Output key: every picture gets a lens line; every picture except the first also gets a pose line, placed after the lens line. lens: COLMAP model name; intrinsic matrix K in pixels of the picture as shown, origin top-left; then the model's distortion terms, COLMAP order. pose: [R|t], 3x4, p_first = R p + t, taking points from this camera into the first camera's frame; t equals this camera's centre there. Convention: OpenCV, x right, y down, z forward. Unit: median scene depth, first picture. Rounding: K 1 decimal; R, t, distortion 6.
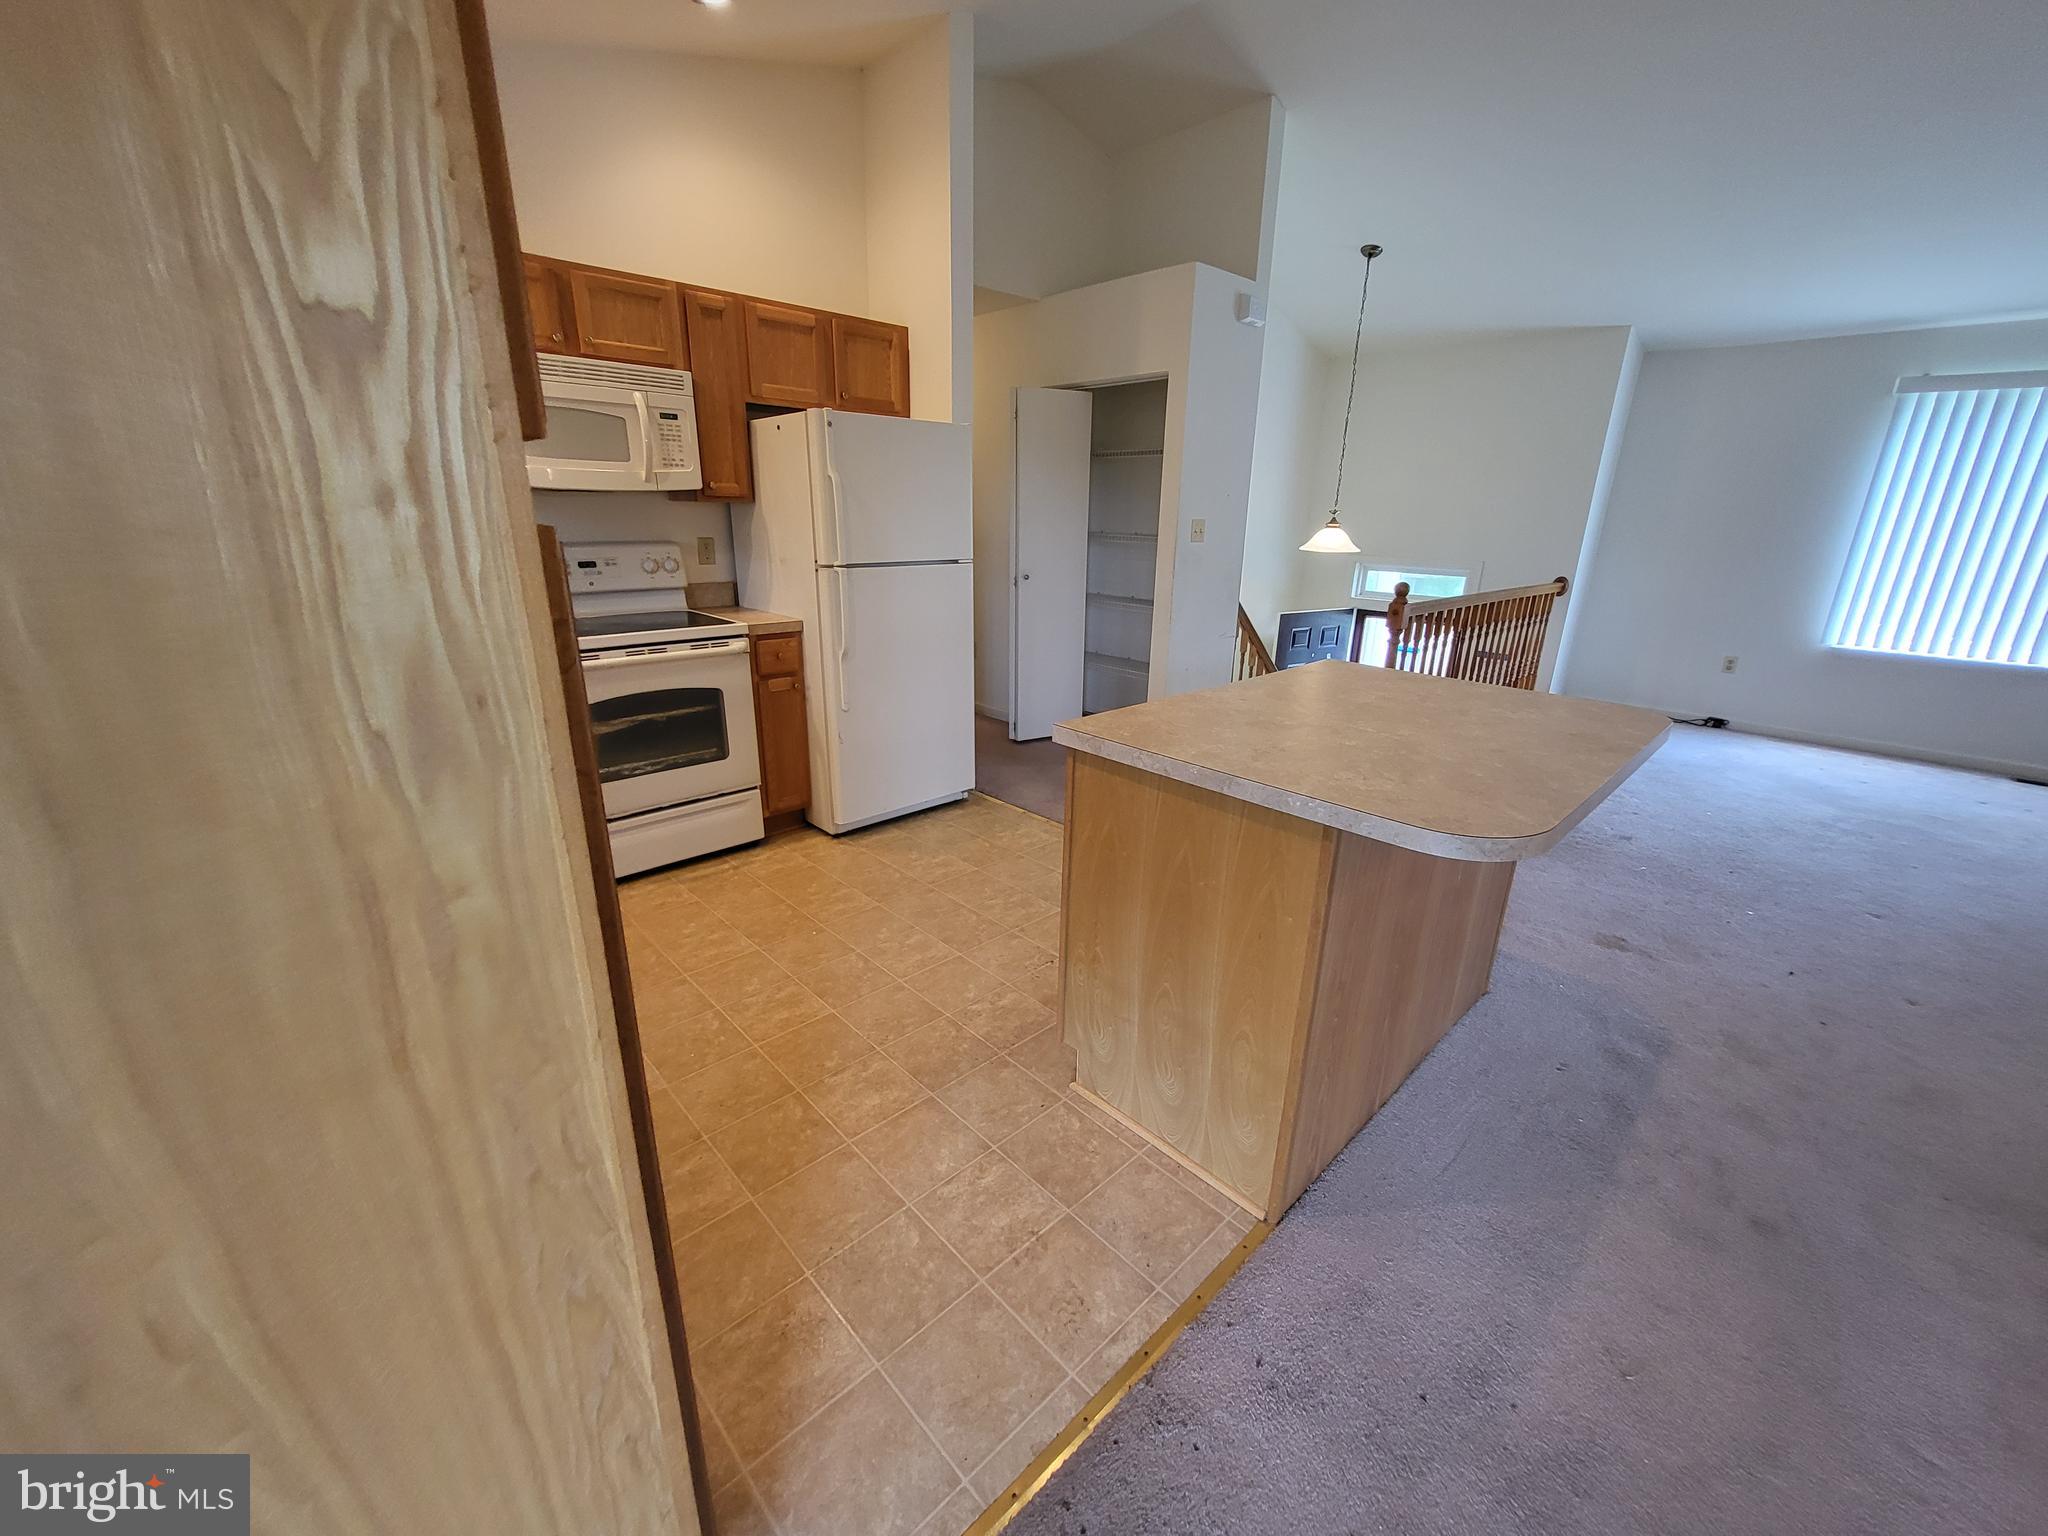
lens RADIAL K [[804.8, 0, 1027.5], [0, 804.8, 770.4], [0, 0, 1]] dist [-0.002275, -0.000093]
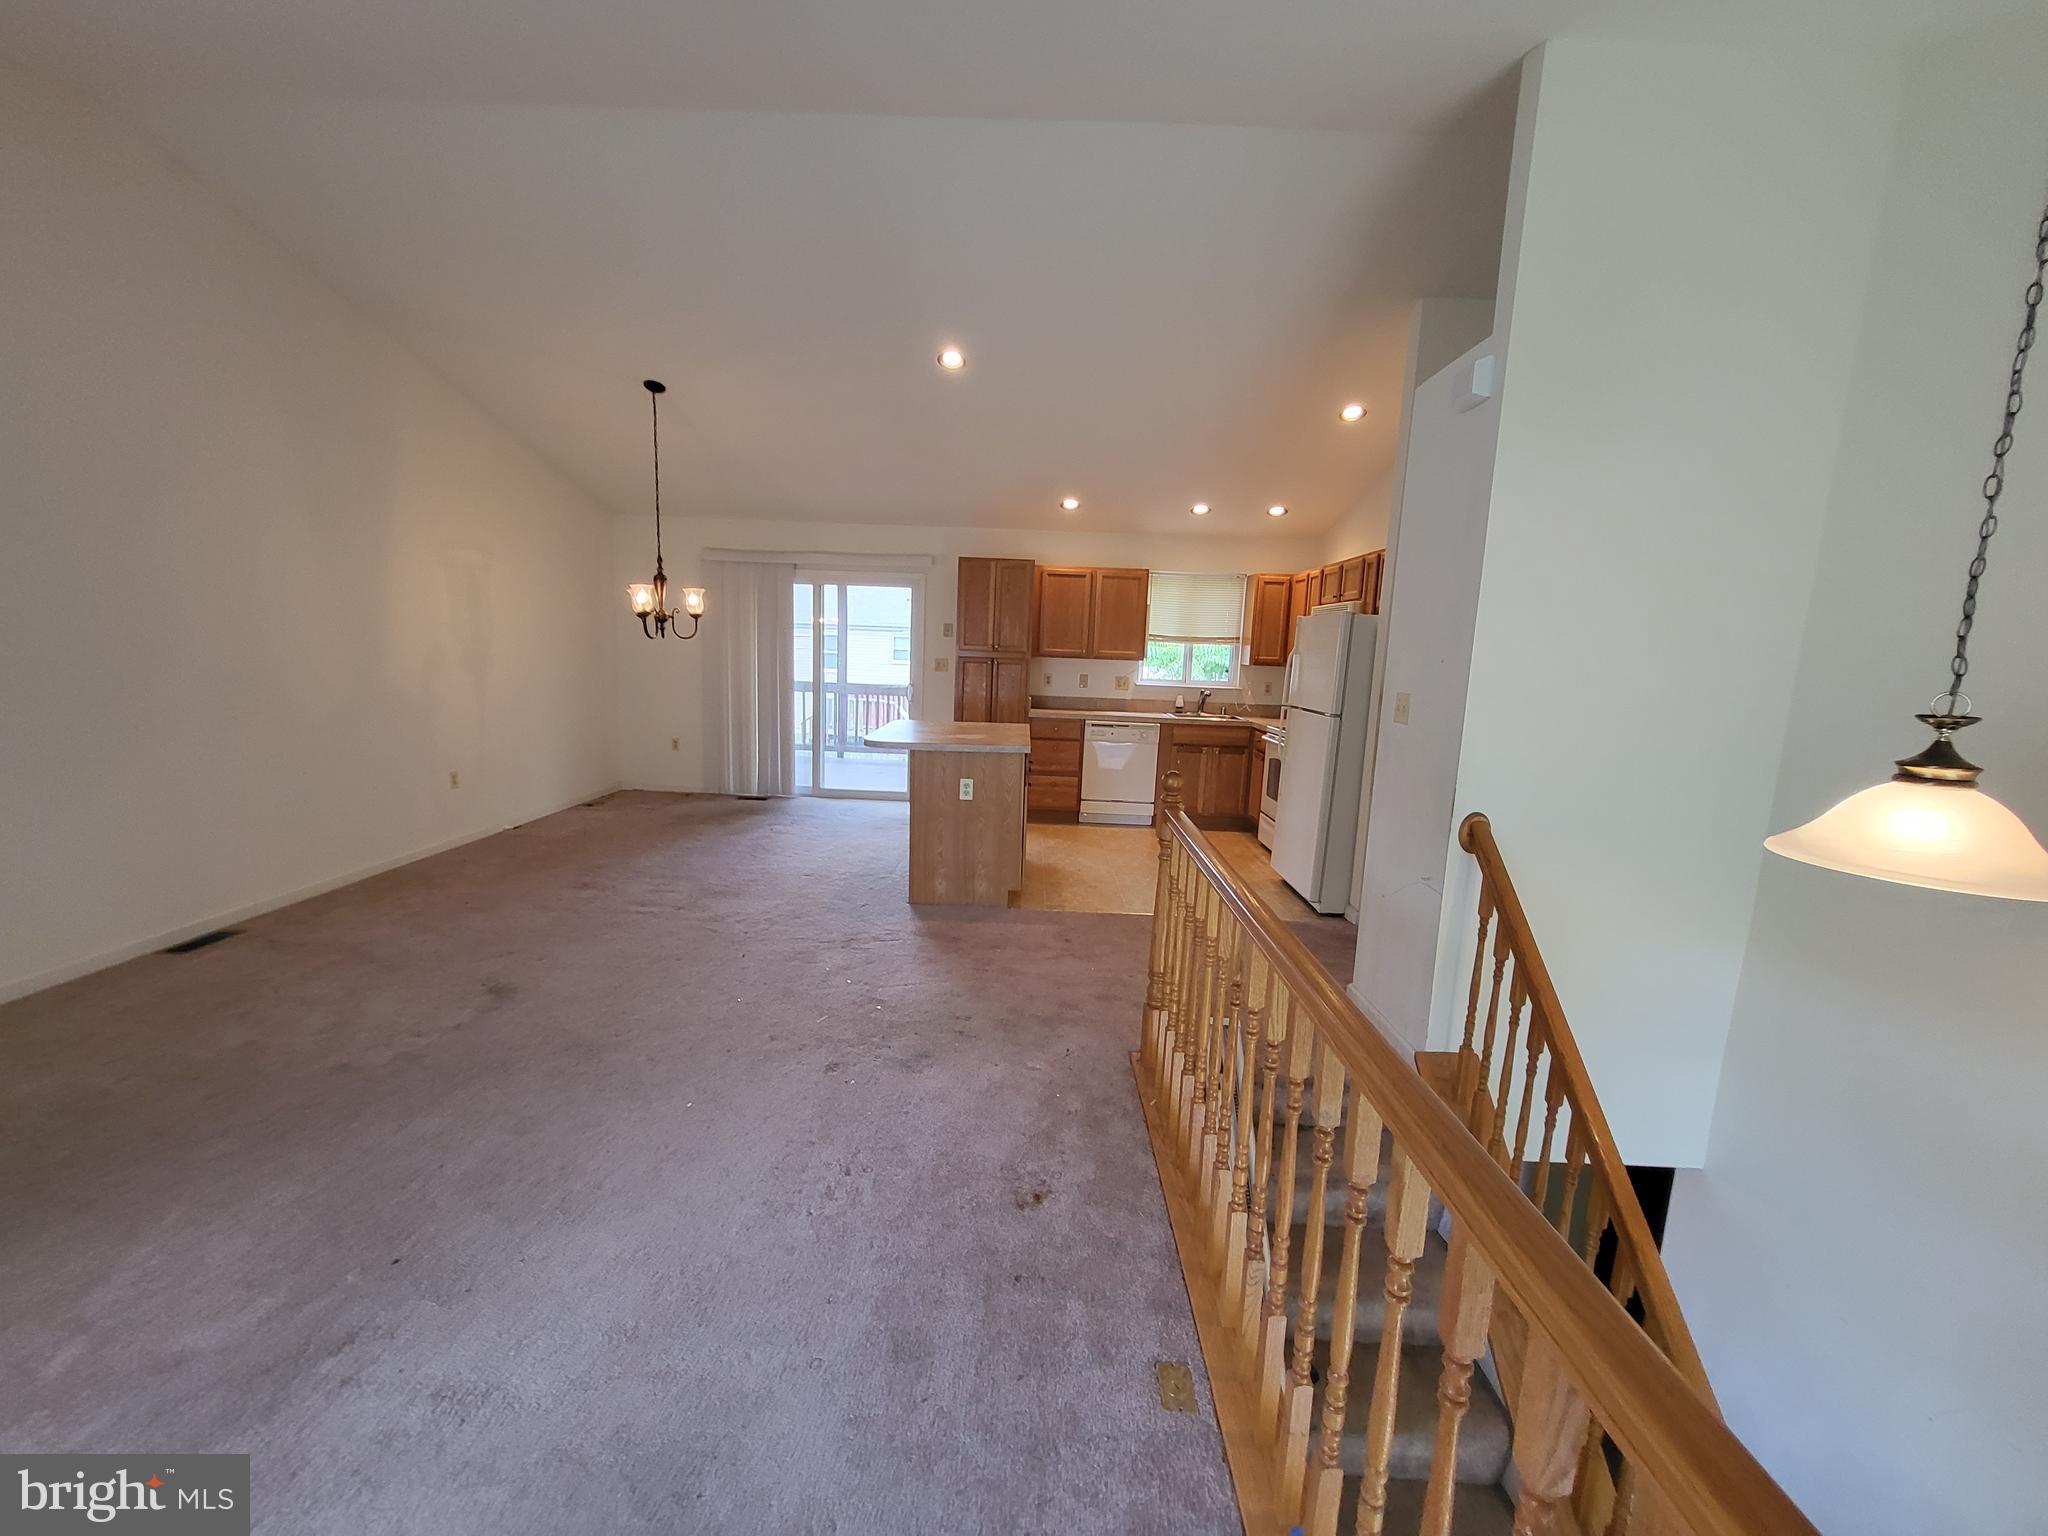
lens RADIAL K [[804.8, 0, 1029.3], [0, 804.8, 758.1], [0, 0, 1]] dist [-0.002275, -0.000093]
pose [[-0.683763, 0.052071, -0.727844, 1.303406], [-0.279156, 0.902909, 0.326844, -0.537590], [0.674196, 0.426665, -0.602840, 1.651885]]
